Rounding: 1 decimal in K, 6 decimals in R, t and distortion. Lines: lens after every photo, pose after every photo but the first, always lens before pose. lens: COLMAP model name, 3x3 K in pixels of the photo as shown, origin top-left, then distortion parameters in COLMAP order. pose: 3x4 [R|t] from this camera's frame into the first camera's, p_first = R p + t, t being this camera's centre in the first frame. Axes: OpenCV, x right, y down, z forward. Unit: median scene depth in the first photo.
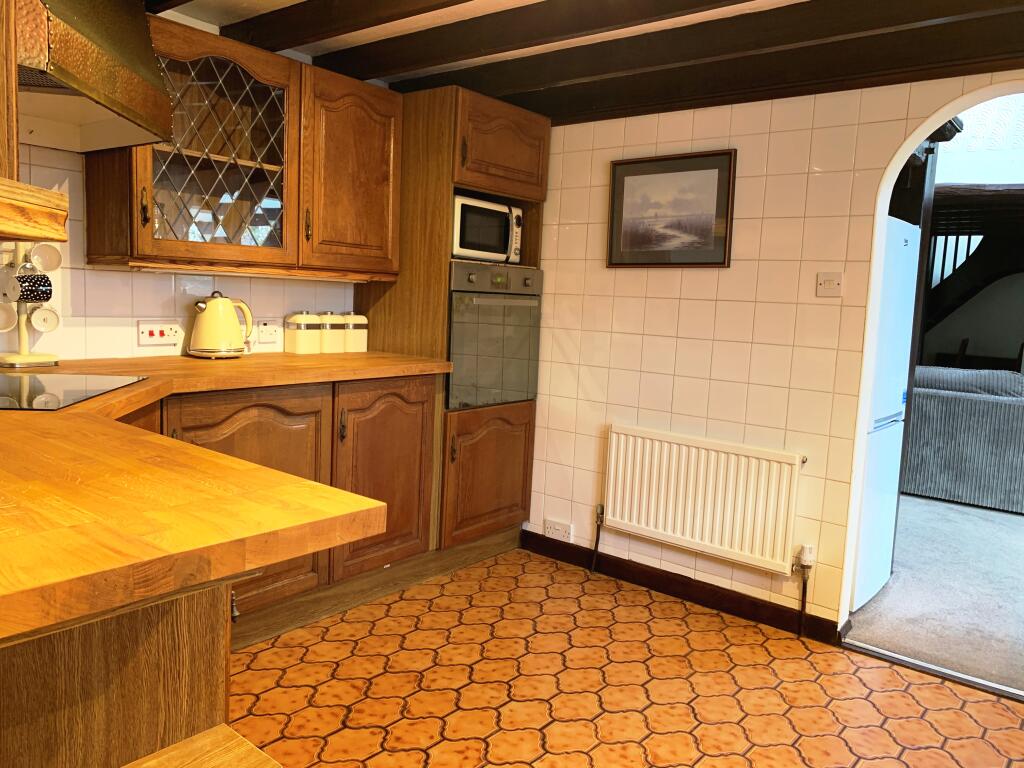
lens RADIAL K [[781.5, 0, 511.9], [0, 781.5, 386.4], [0, 0, 1]] dist [0.013710, -0.000704]
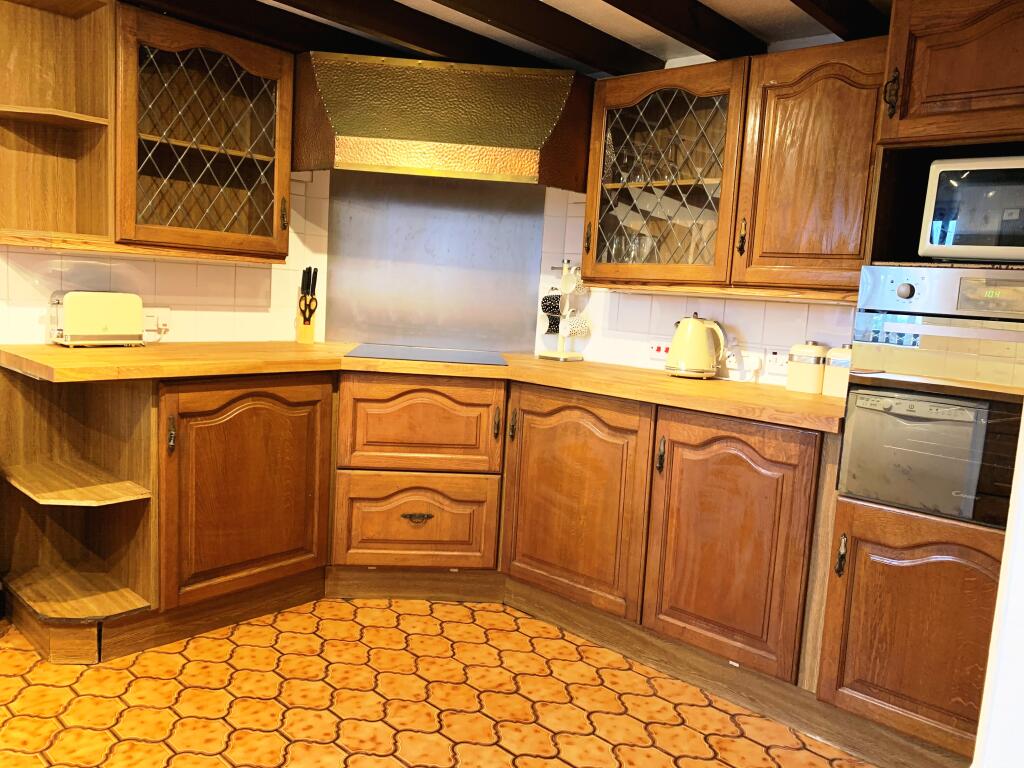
lens RADIAL K [[781.5, 0, 512.8], [0, 781.5, 377.3], [0, 0, 1]] dist [0.013710, -0.000704]
pose [[-0.057308, 0.062243, -0.996414, 0.691421], [-0.180836, 0.980898, 0.071674, -0.072160], [0.981842, 0.184295, -0.044957, 0.874096]]
